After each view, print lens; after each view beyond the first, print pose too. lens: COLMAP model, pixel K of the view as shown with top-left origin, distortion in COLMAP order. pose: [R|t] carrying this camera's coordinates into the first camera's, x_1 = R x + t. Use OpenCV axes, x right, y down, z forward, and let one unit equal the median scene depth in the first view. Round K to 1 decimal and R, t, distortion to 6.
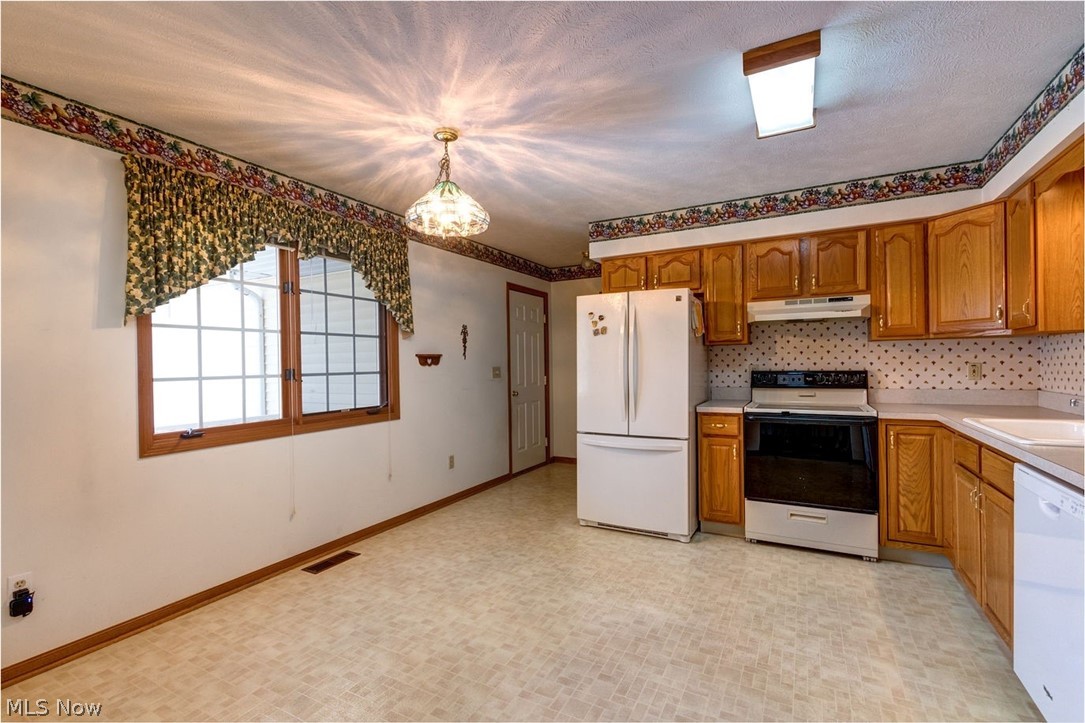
lens RADIAL K [[493.8, 0, 534.7], [0, 493.8, 366.5], [0, 0, 1]] dist [-0.000233, -0.000500]
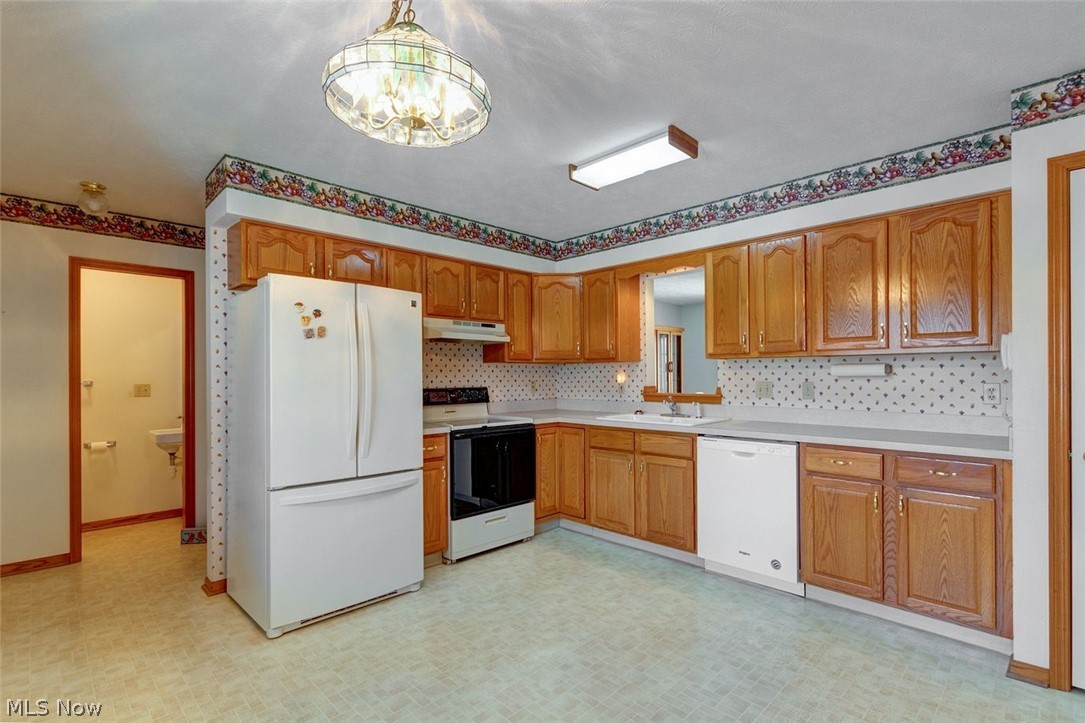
lens RADIAL K [[509.1, 0, 545.1], [0, 509.1, 376.4], [0, 0, 1]] dist [0.000360, -0.000013]
pose [[0.277196, 0.012295, 0.960735, -0.541256], [0.009450, 0.999835, -0.015522, 0.003238], [-0.960767, 0.013381, 0.277034, 0.603068]]
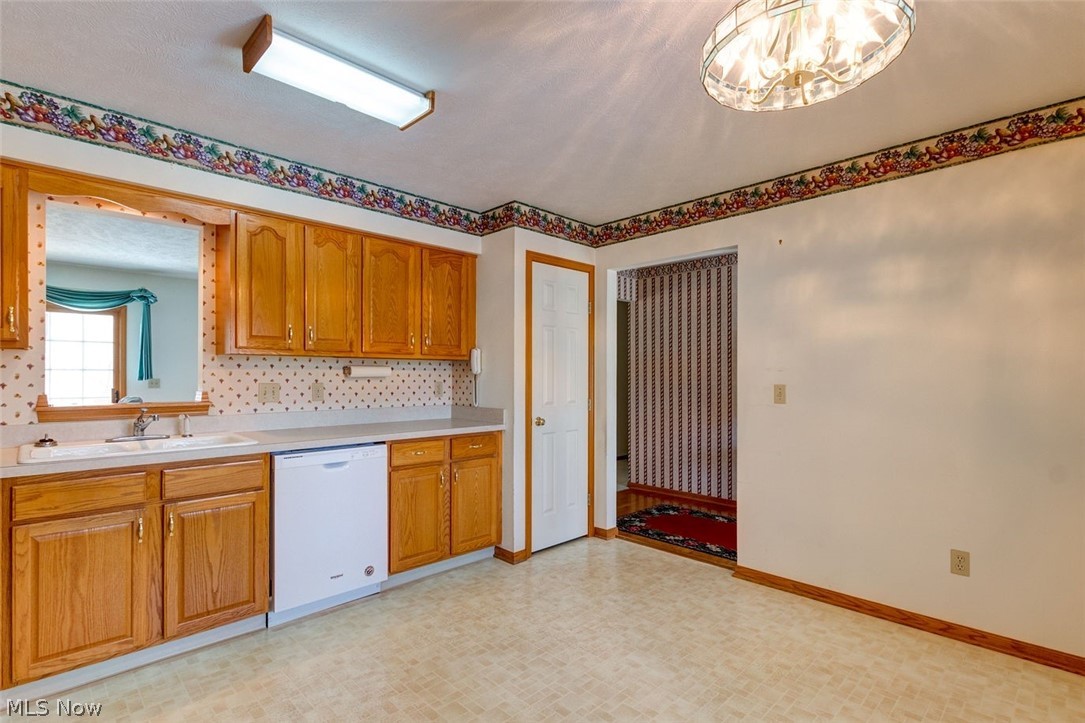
lens RADIAL K [[515.4, 0, 538.7], [0, 515.4, 373.0], [0, 0, 1]] dist [0.000579, -0.000477]
pose [[-0.957709, 0.014147, 0.287391, -0.068354], [0.015474, 0.999878, 0.002347, -0.012868], [-0.287322, 0.006695, -0.957811, 1.265894]]
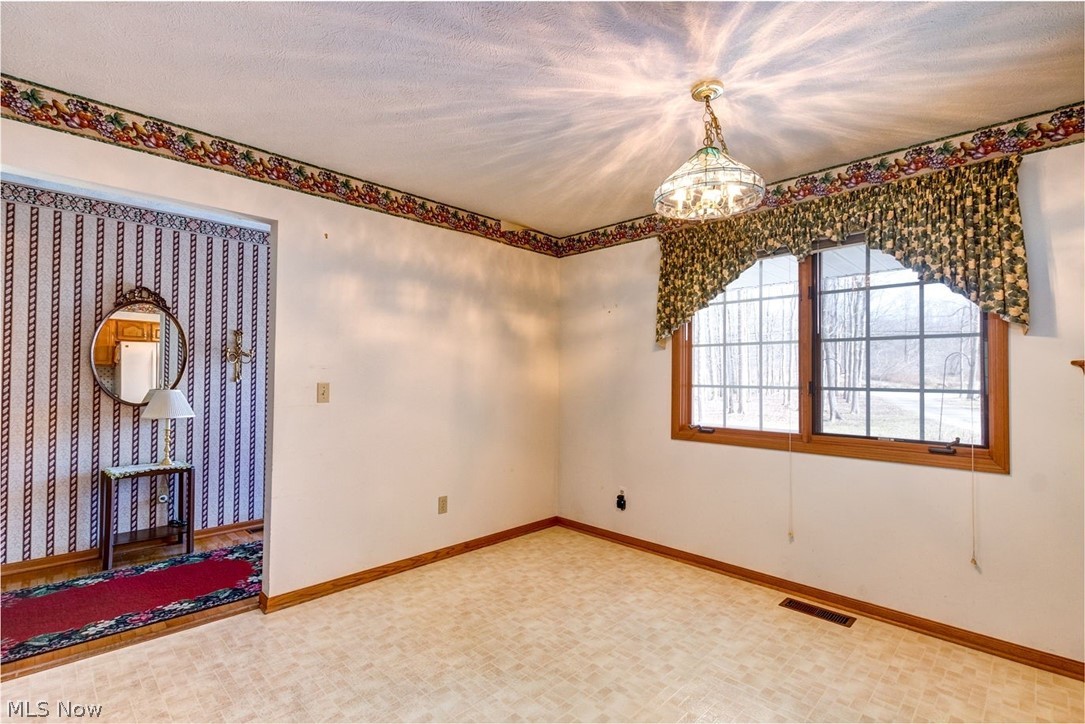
lens RADIAL K [[493.8, 0, 534.7], [0, 493.8, 367.0], [0, 0, 1]] dist [-0.000233, -0.000500]
pose [[-0.287851, -0.007078, -0.957649, 0.555724], [-0.012675, 0.999913, -0.003580, -0.012006], [0.957591, 0.011107, -0.287916, 0.808578]]
